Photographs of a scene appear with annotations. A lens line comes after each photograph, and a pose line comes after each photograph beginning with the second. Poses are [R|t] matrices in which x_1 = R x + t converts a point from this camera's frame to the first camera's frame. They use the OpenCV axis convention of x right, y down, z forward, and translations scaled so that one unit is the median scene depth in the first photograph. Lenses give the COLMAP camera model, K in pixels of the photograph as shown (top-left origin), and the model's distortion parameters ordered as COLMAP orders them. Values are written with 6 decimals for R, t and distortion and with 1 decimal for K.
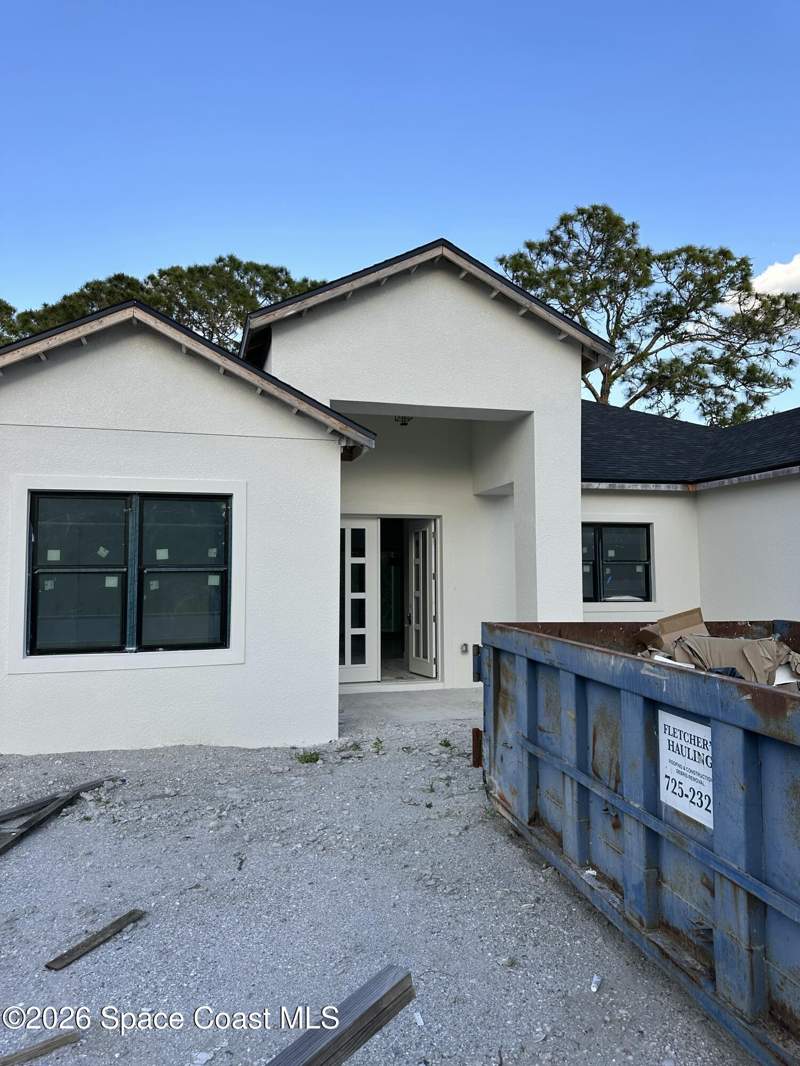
lens RADIAL K [[766.5, 0, 400.0], [0, 766.5, 533.0], [0, 0, 1]] dist [-0.040904, -0.005545]
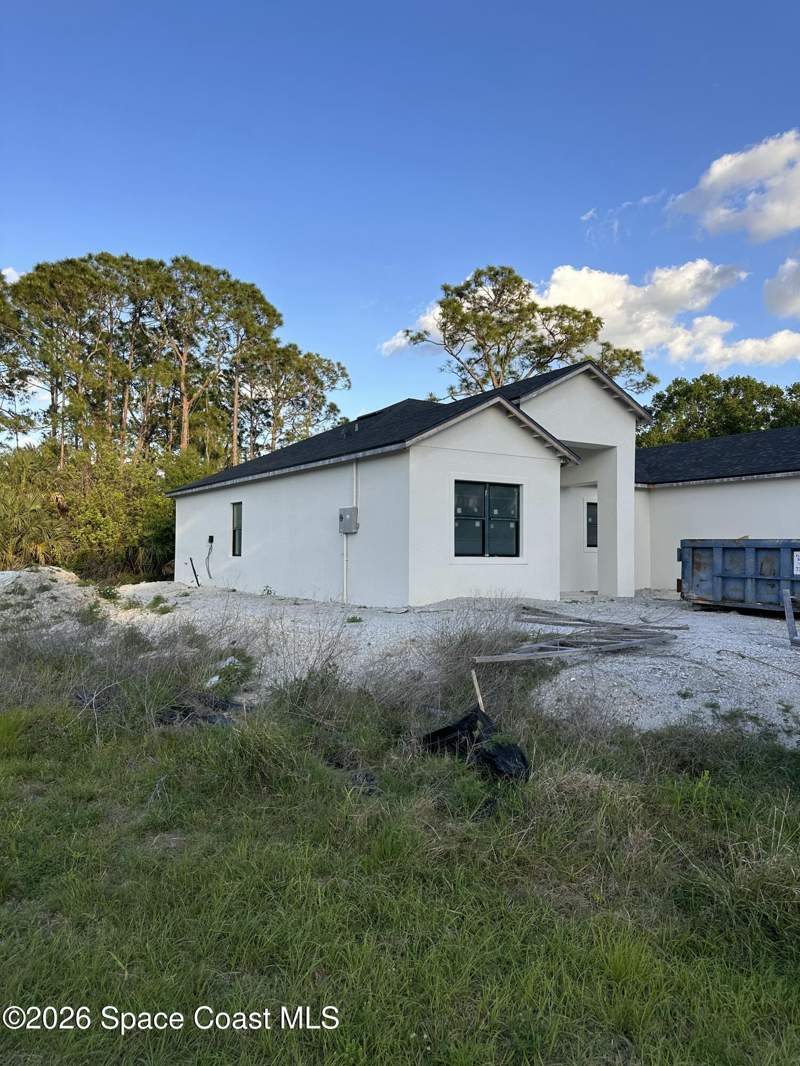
lens RADIAL K [[741.2, 0, 400.0], [0, 741.2, 533.0], [0, 0, 1]] dist [0.005648, -0.003777]
pose [[0.954389, 0.023832, 0.297612, -0.724251], [-0.033759, 0.999030, 0.028257, 0.023269], [-0.296650, -0.037016, 0.954269, -0.538689]]
